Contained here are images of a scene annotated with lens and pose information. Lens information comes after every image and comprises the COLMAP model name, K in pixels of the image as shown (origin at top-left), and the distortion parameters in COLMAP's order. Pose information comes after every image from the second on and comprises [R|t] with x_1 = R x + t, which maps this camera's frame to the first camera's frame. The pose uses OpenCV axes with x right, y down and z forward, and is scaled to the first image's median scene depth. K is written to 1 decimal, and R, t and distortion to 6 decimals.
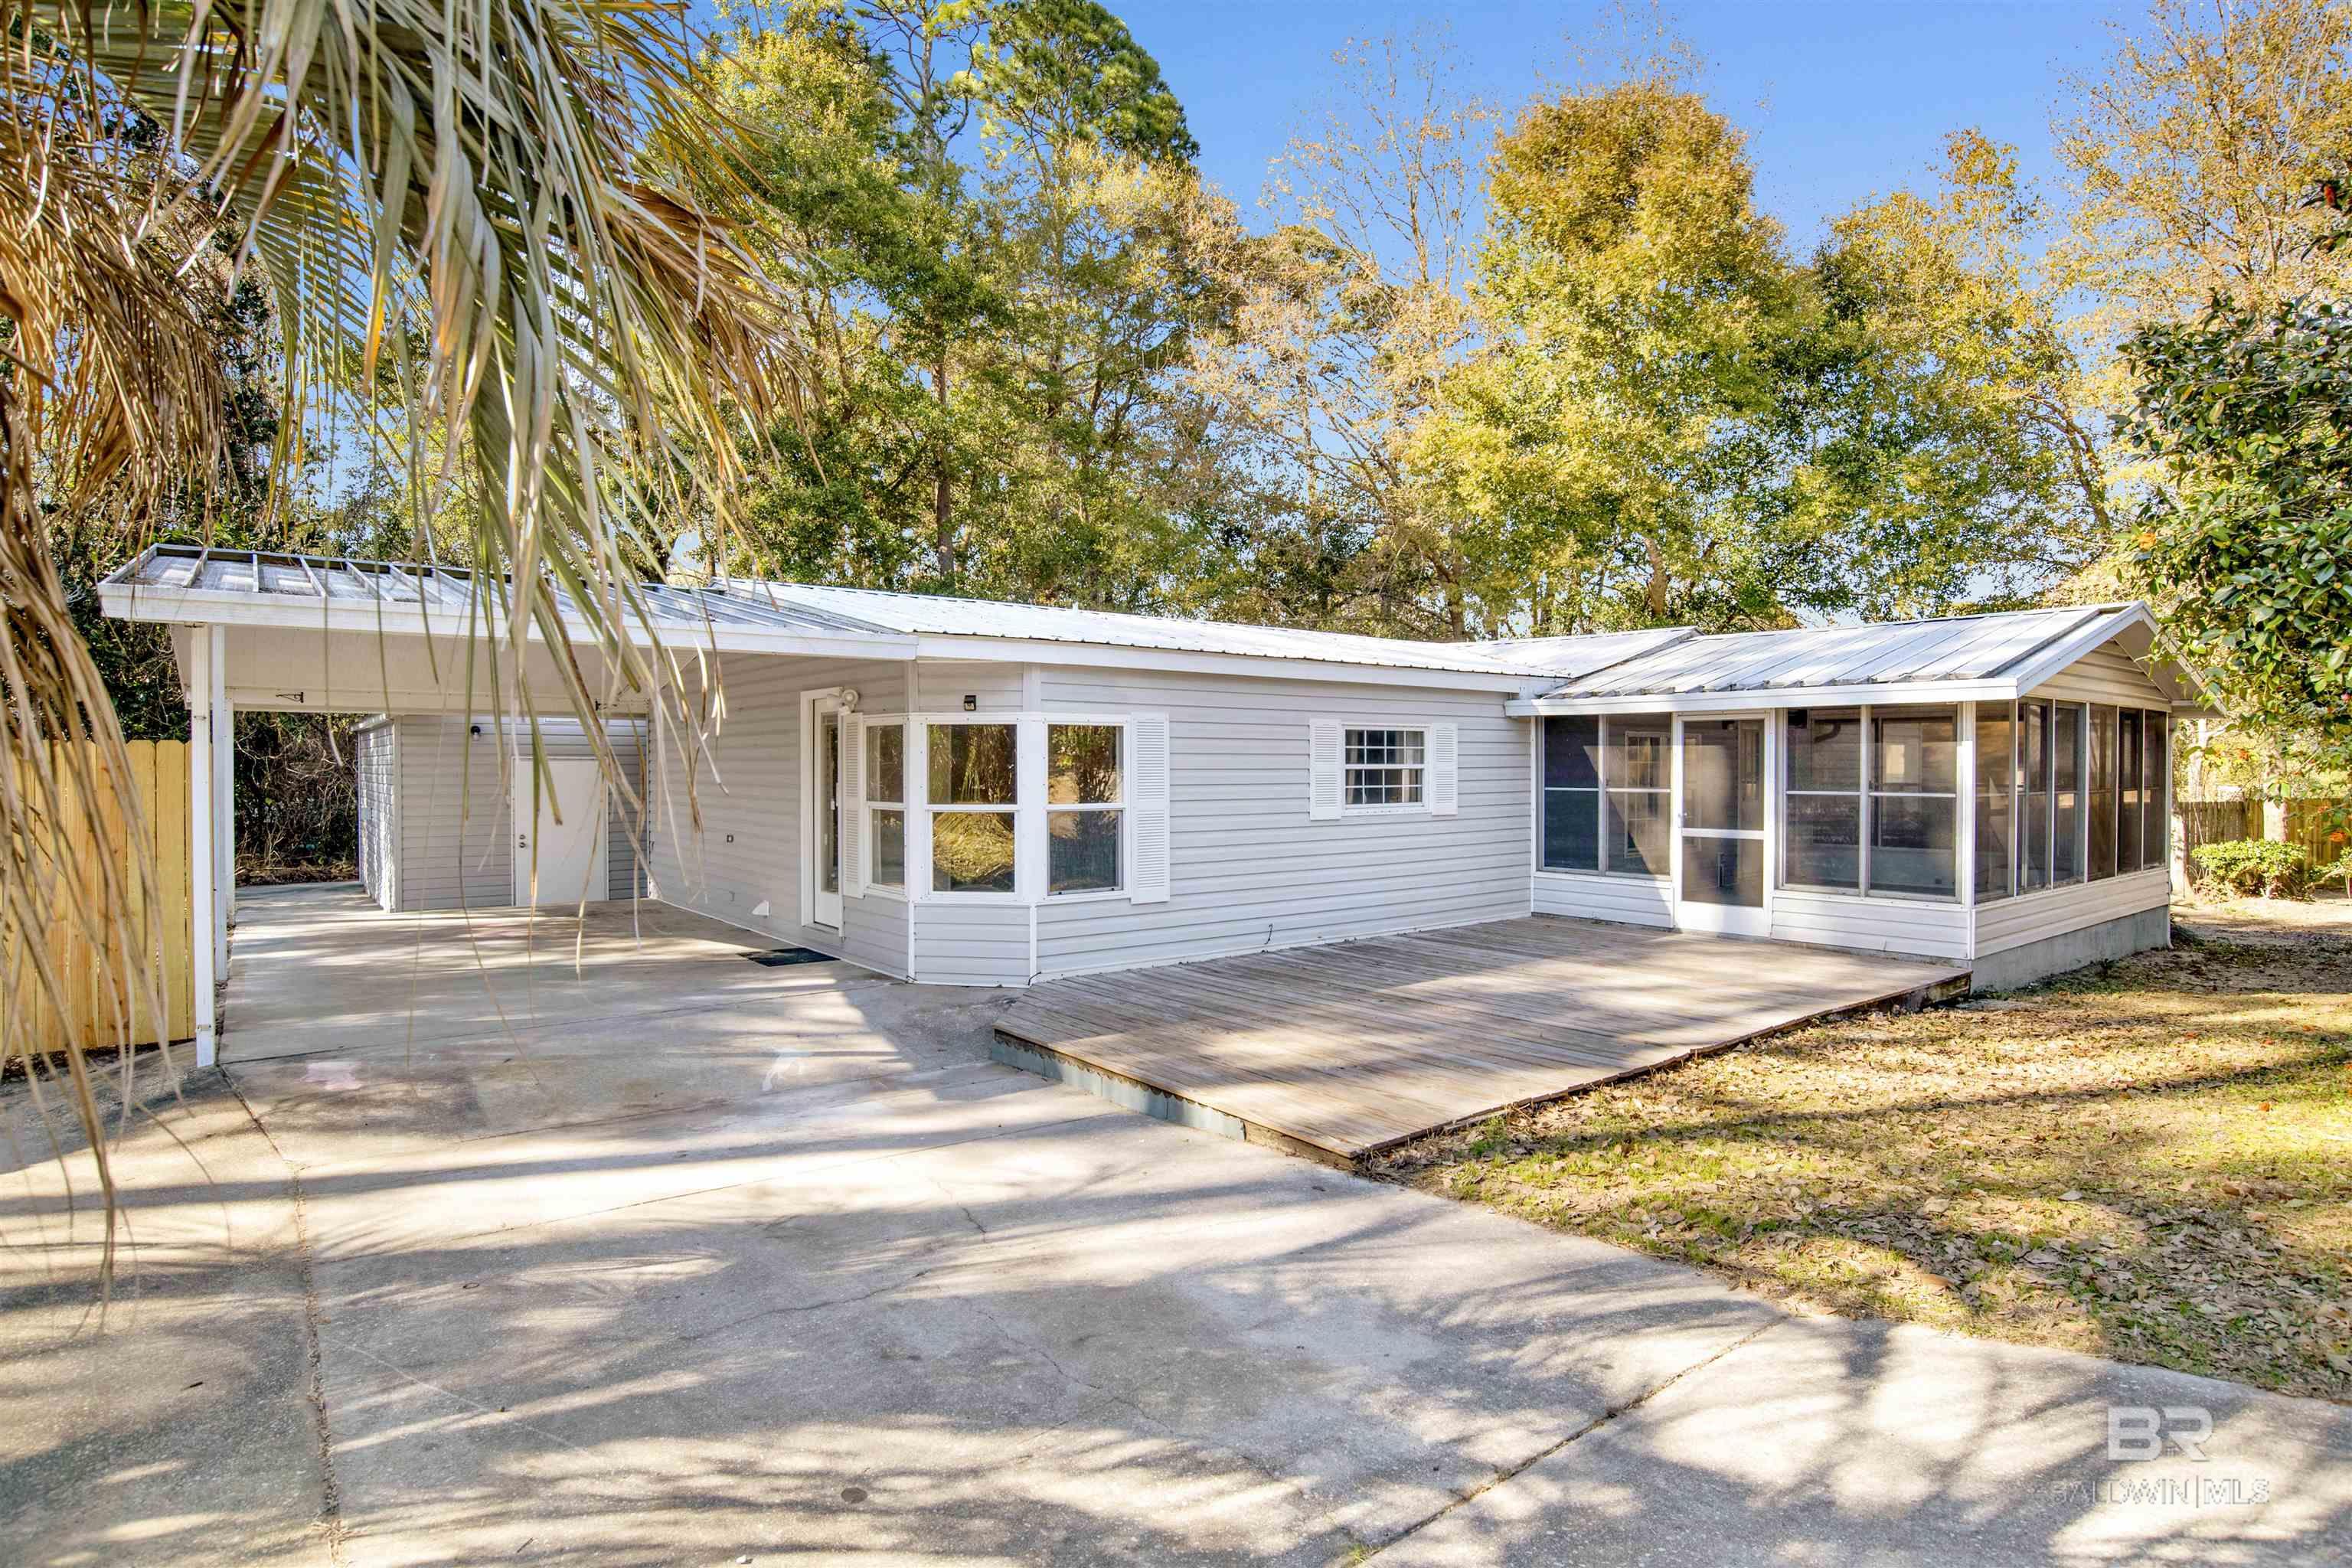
lens RADIAL K [[1244.2, 0, 1185.3], [0, 1244.2, 817.6], [0, 0, 1]] dist [-0.020274, -0.000063]
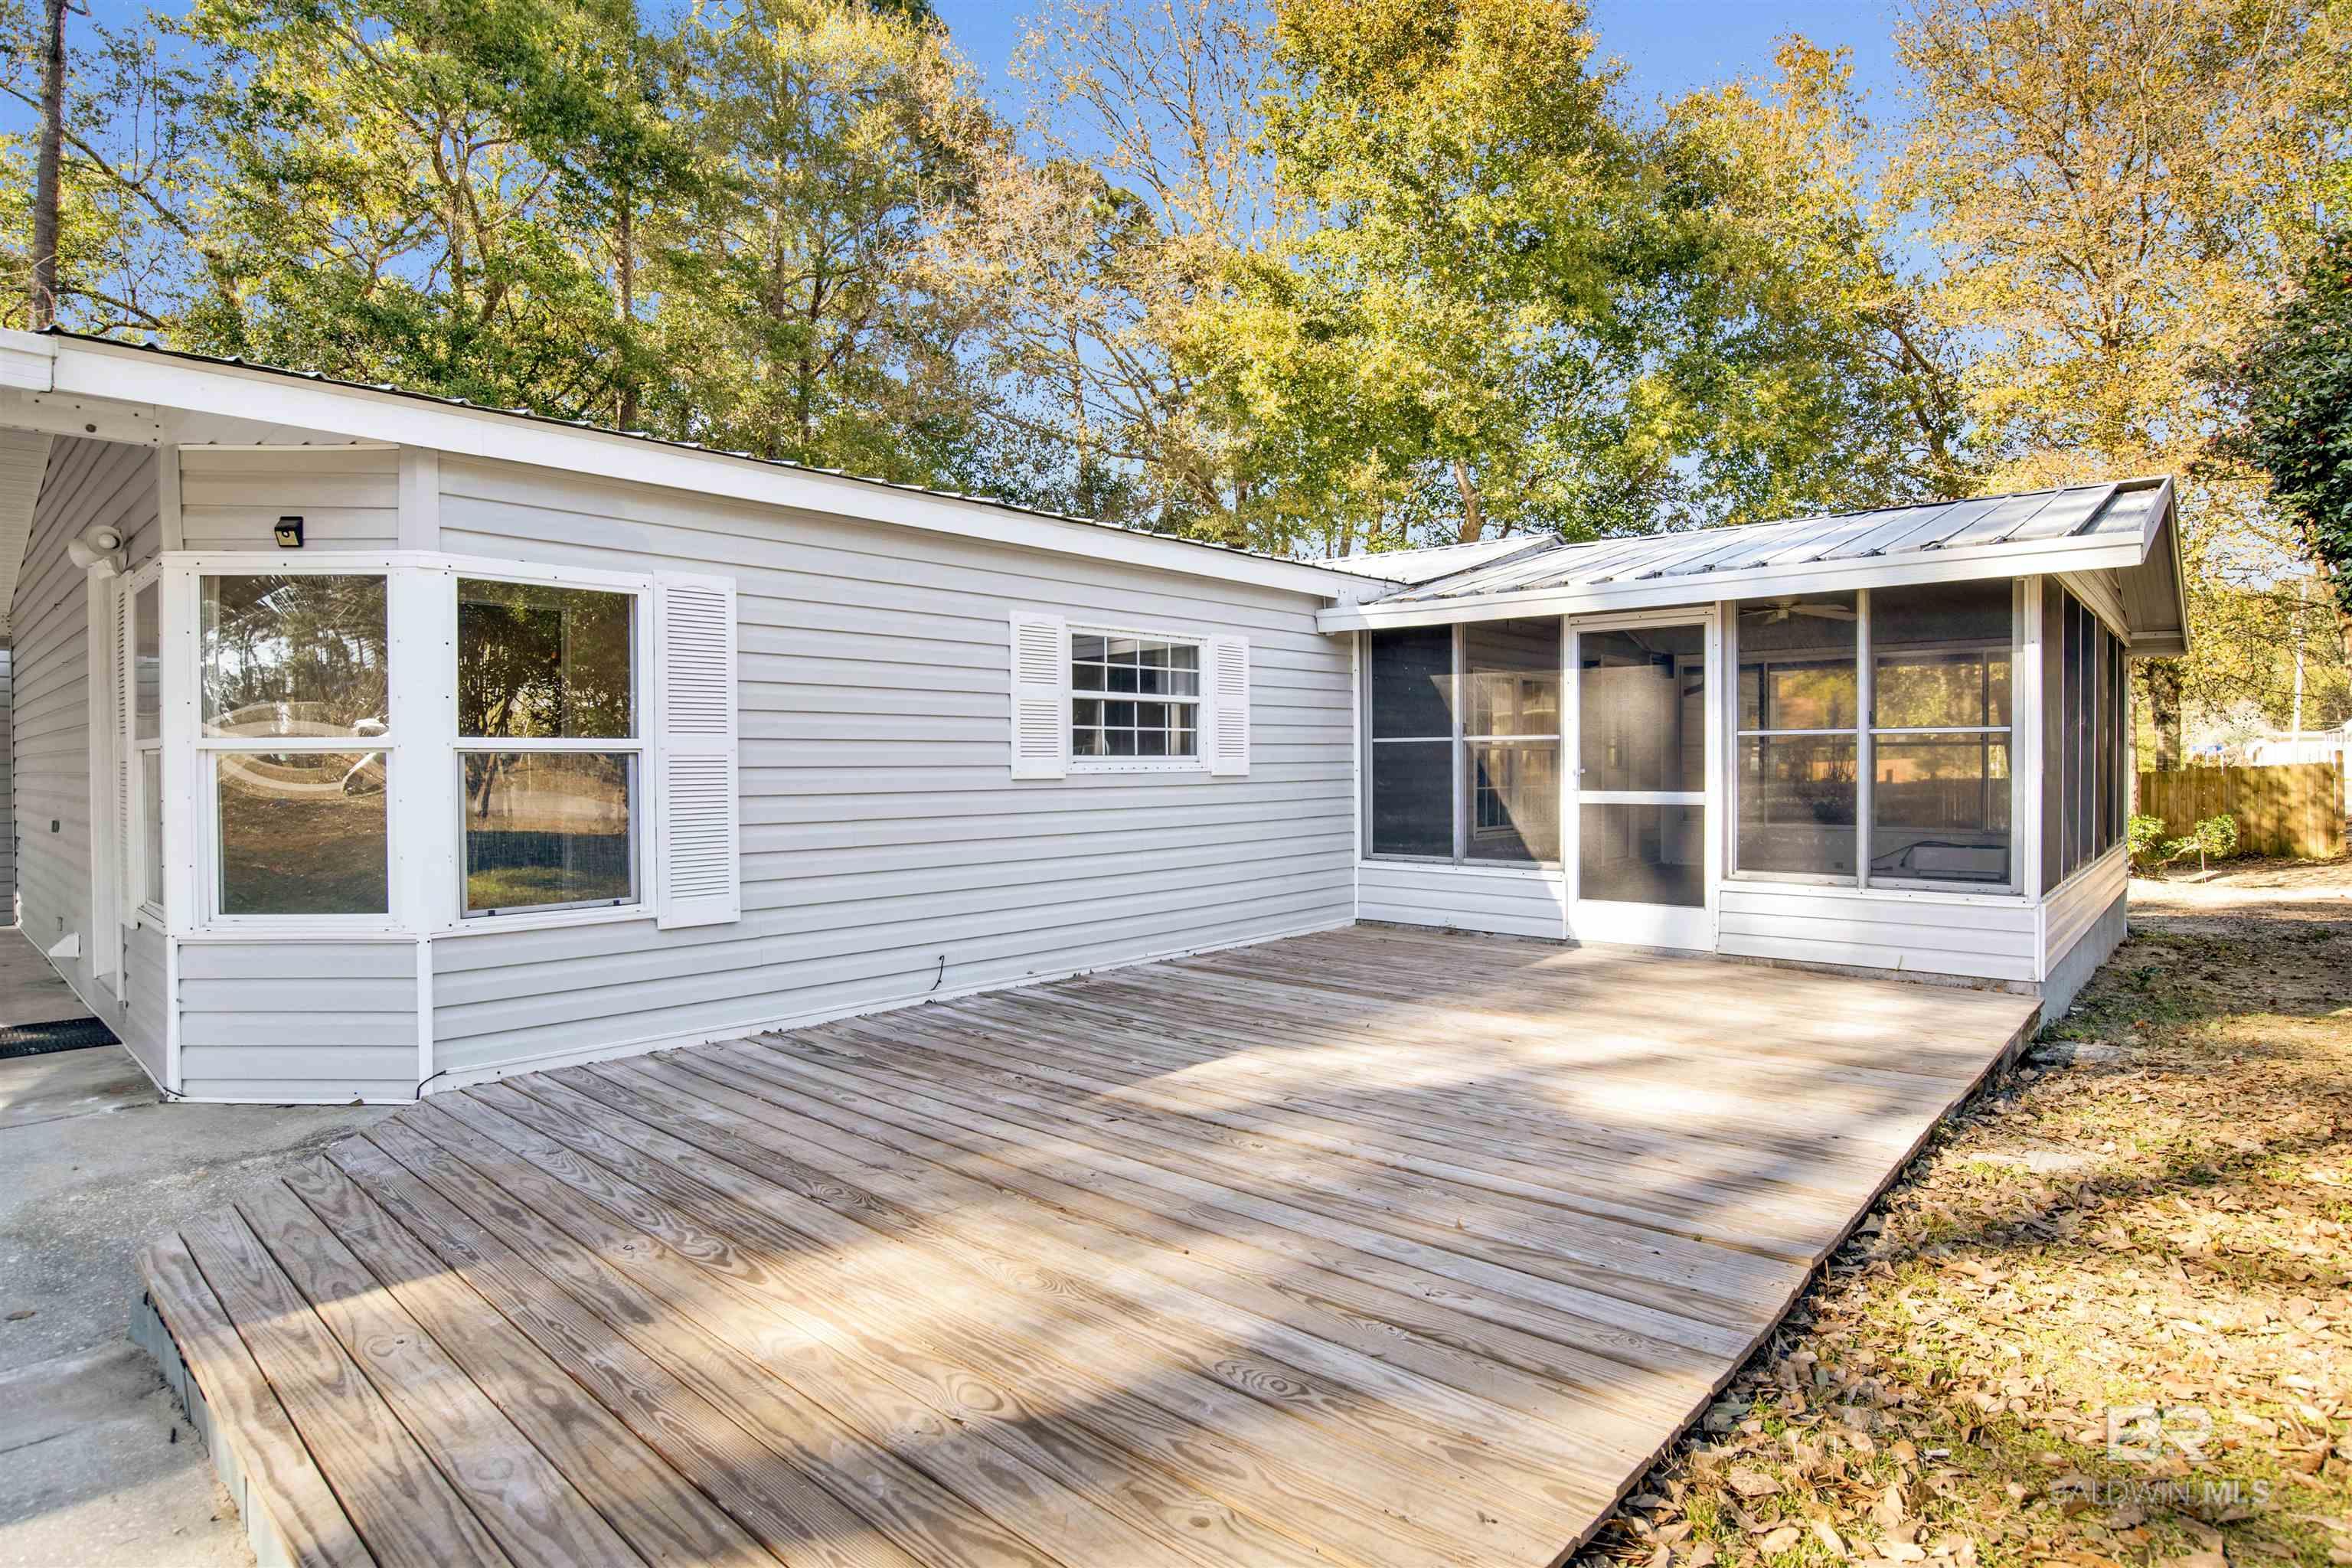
lens RADIAL K [[1239.2, 0, 1189.9], [0, 1239.2, 784.2], [0, 0, 1]] dist [-0.074290, 0.025868]
pose [[0.984849, -0.004737, 0.173348, 0.073212], [0.009001, 0.999676, -0.023823, 0.017618], [-0.173178, 0.025023, 0.984573, 0.356930]]
